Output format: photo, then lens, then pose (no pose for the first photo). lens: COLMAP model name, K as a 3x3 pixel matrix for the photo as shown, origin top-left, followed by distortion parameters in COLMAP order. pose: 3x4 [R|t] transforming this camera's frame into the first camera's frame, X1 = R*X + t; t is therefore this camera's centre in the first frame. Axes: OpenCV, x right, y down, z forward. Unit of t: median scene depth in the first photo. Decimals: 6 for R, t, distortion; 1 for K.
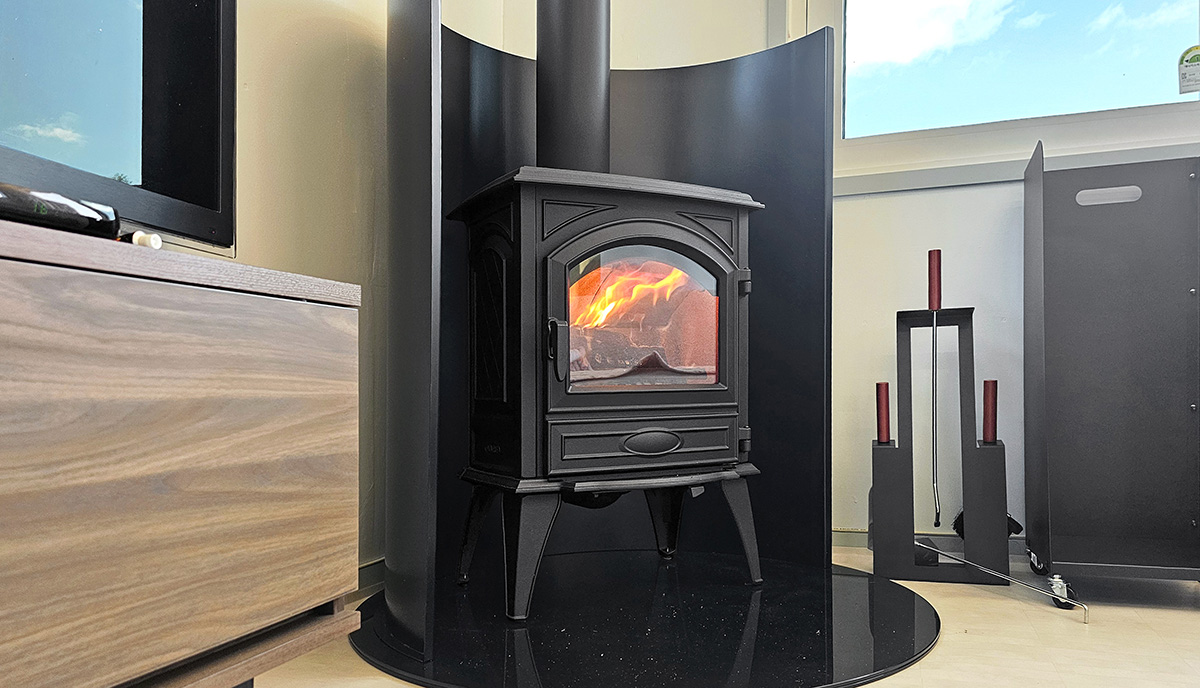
lens RADIAL K [[846.5, 0, 583.0], [0, 846.5, 378.7], [0, 0, 1]] dist [0.037816, -0.015712]
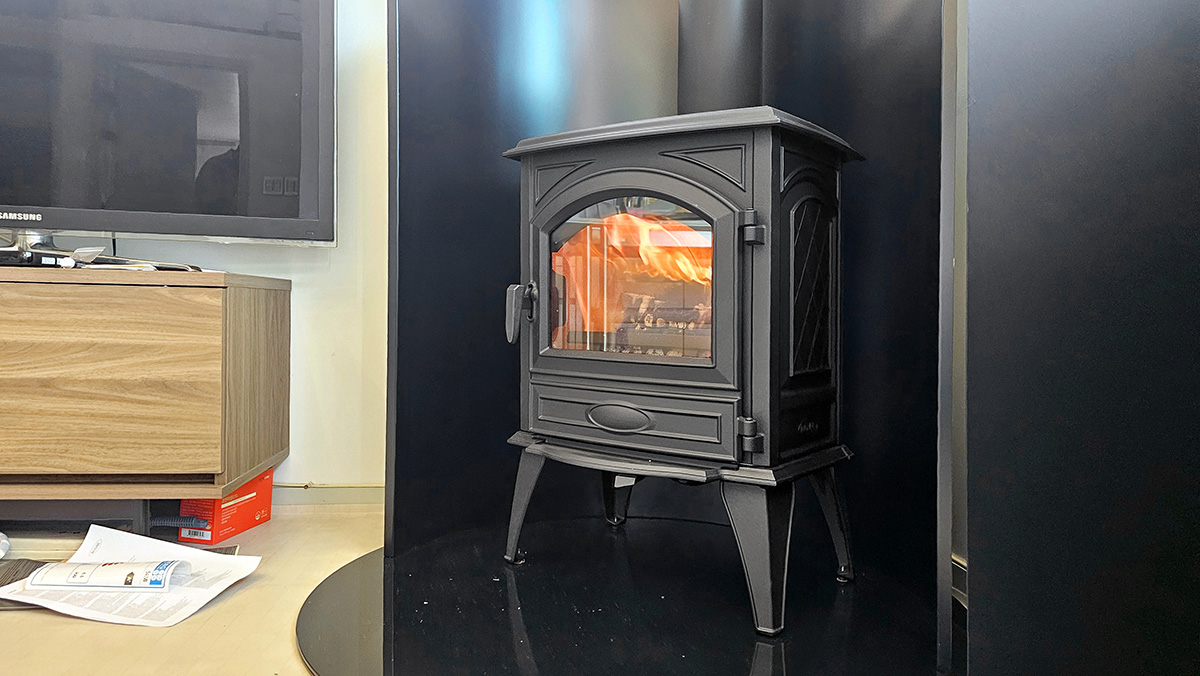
lens RADIAL K [[770.4, 0, 598.4], [0, 770.4, 303.1], [0, 0, 1]] dist [0.010634, -0.010748]
pose [[0.454872, 0.023791, -0.890239, 0.814057], [-0.023177, 0.999621, 0.014872, -0.058575], [0.890255, 0.013868, 0.455251, 0.624966]]
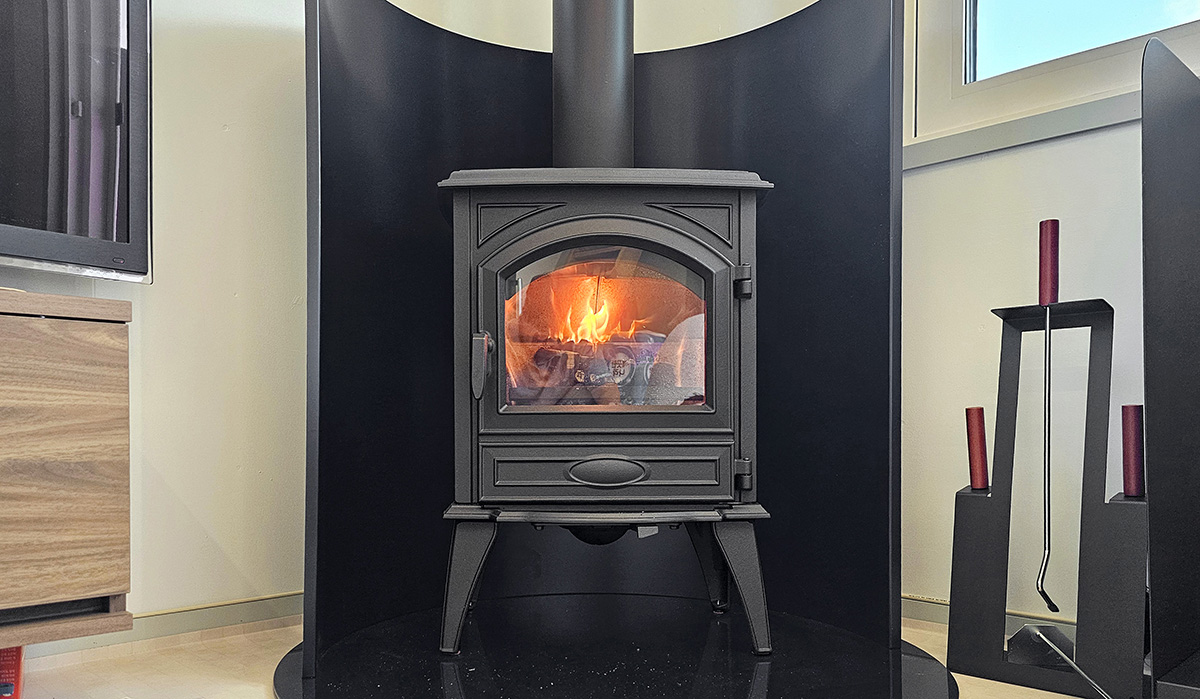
lens RADIAL K [[869.8, 0, 516.9], [0, 869.8, 409.1], [0, 0, 1]] dist [0.023664, -0.004708]
pose [[0.886978, 0.010351, -0.461696, 0.422250], [-0.009812, 0.999945, 0.003569, 0.008911], [0.461708, 0.001364, 0.887031, 0.171011]]
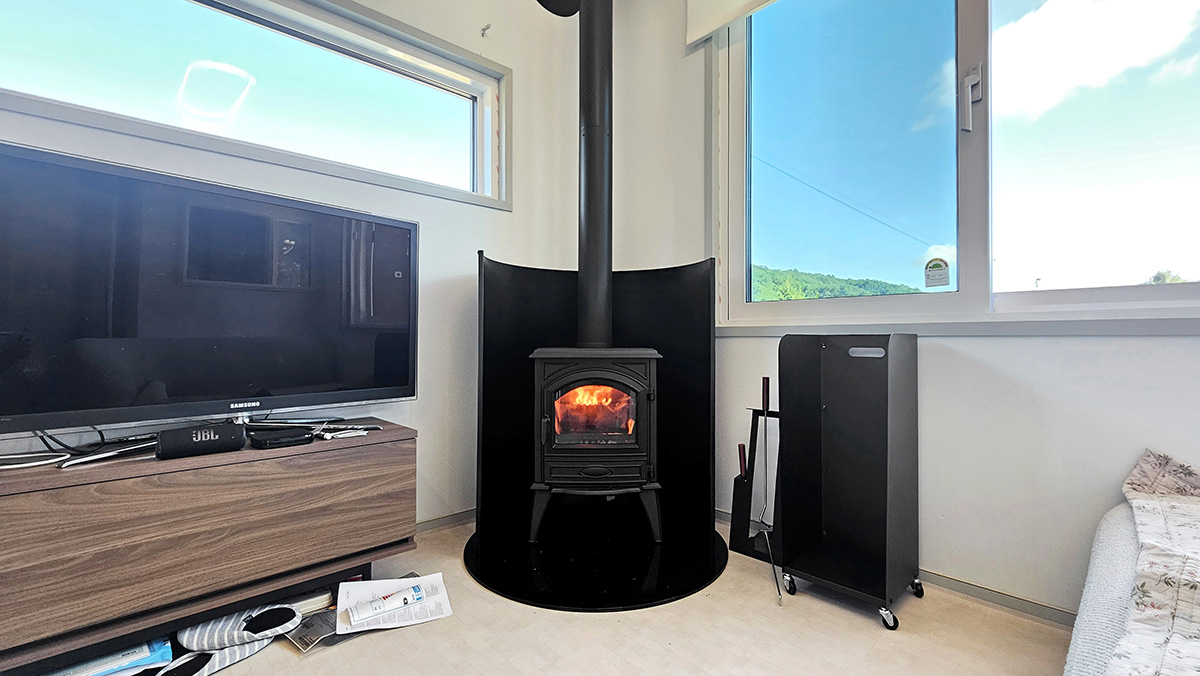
lens RADIAL K [[489.2, 0, 579.3], [0, 489.2, 327.9], [0, 0, 1]] dist [-0.025778, 0.002615]
pose [[0.888434, -0.000642, -0.459004, 0.637003], [-0.007831, 0.999832, -0.016555, -0.280185], [0.458937, 0.018303, 0.888280, -0.144613]]
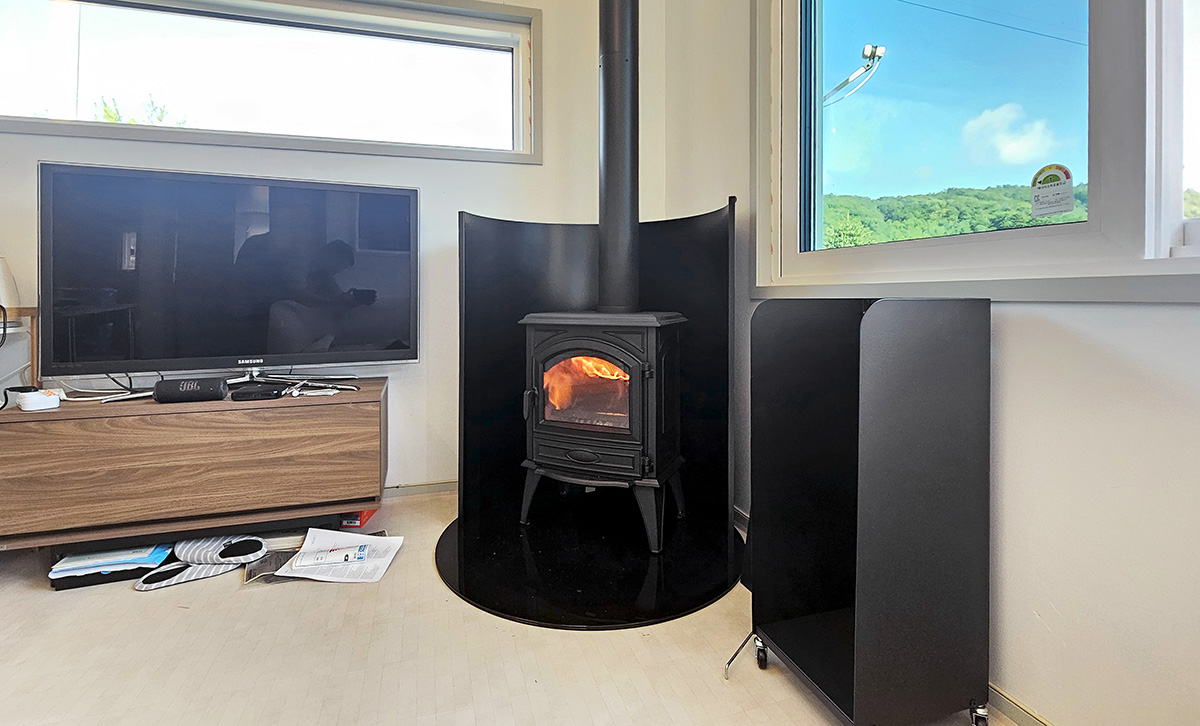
lens RADIAL K [[508.9, 0, 574.3], [0, 508.9, 291.6], [0, 0, 1]] dist [-0.016414, -0.002567]
pose [[0.597556, -0.000070, -0.801828, 1.004542], [0.001482, 0.999998, 0.001017, -0.300762], [0.801826, -0.001796, 0.597555, 0.315001]]
